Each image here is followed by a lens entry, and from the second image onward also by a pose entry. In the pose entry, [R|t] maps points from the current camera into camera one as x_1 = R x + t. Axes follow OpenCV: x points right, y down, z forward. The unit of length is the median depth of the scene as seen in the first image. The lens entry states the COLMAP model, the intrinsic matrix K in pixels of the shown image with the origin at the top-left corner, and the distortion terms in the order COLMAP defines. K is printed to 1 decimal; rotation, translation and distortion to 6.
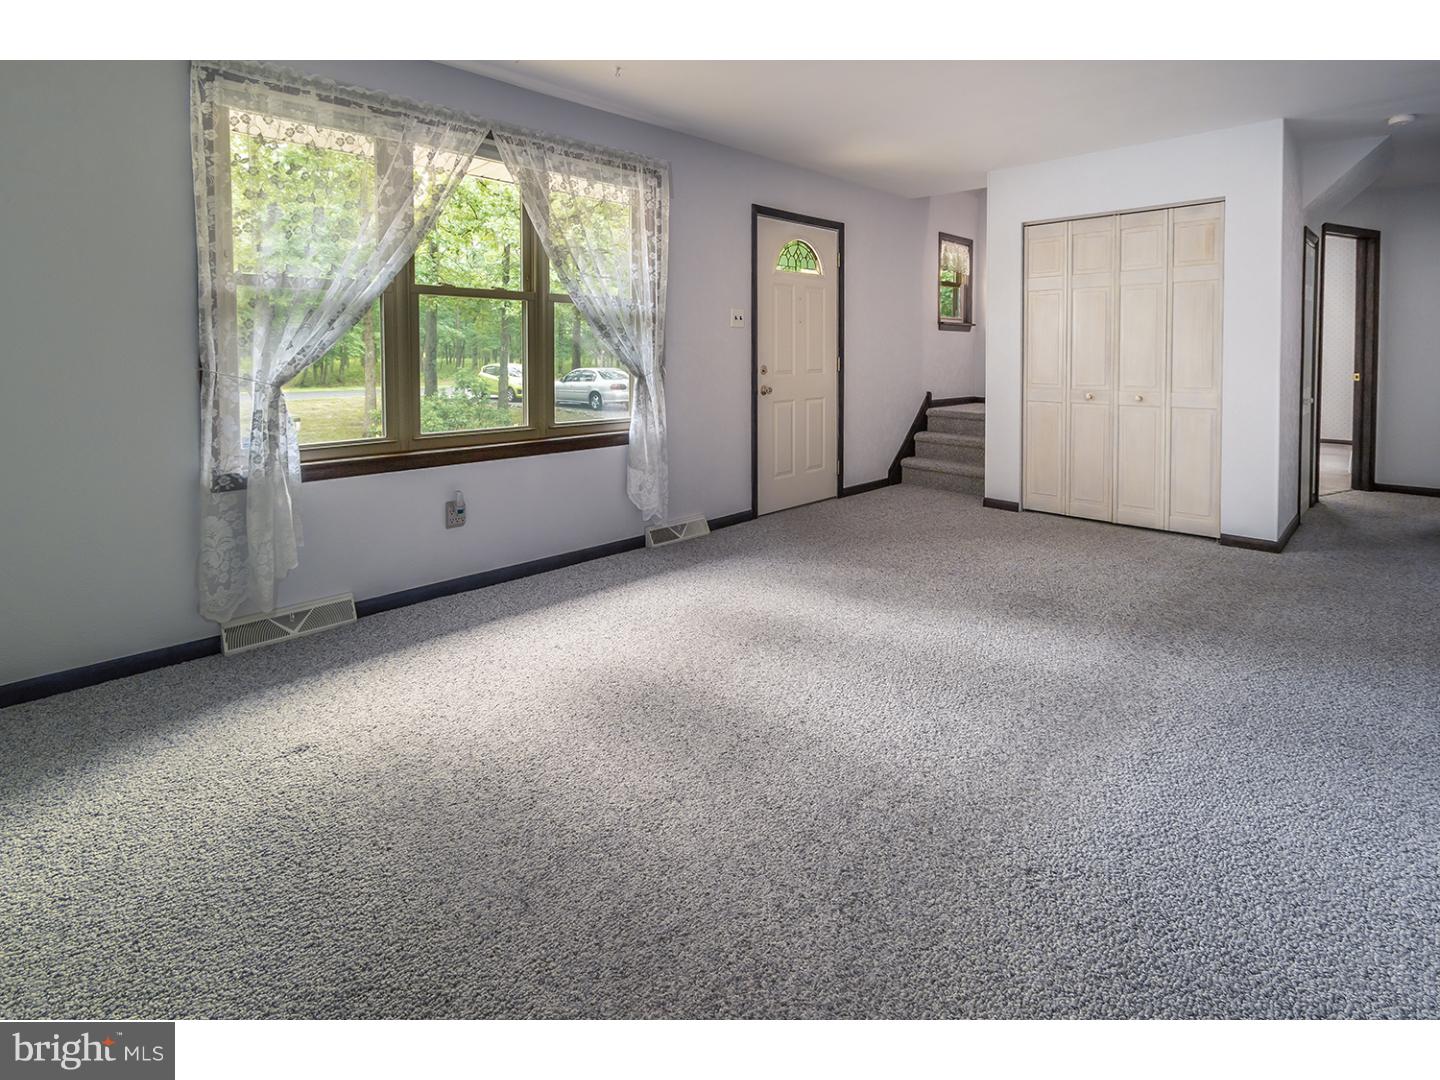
lens RADIAL K [[634.2, 0, 716.7], [0, 634.2, 474.2], [0, 0, 1]] dist [0.000189, 0.000070]
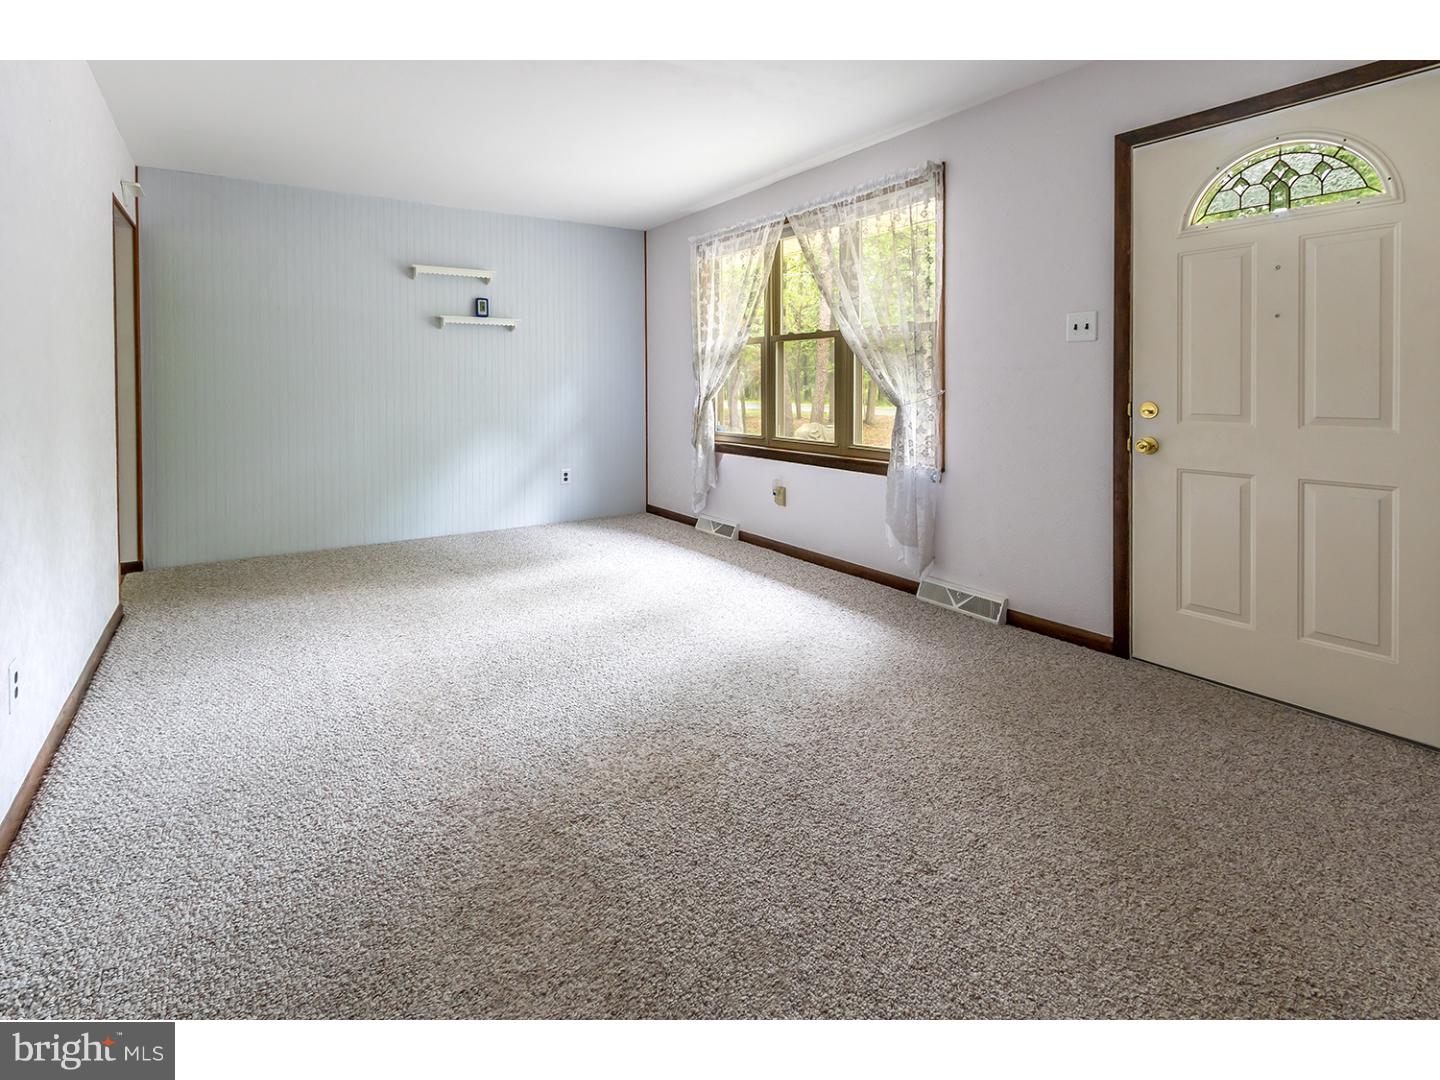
lens RADIAL K [[696.1, 0, 720.0], [0, 696.1, 540.0], [0, 0, 1]] dist [-0.000442, -0.000066]
pose [[-0.138187, 0.216006, -0.966564, 1.047584], [-0.187948, 0.952474, 0.239728, -0.176421], [0.972409, 0.214791, -0.091022, 0.953434]]
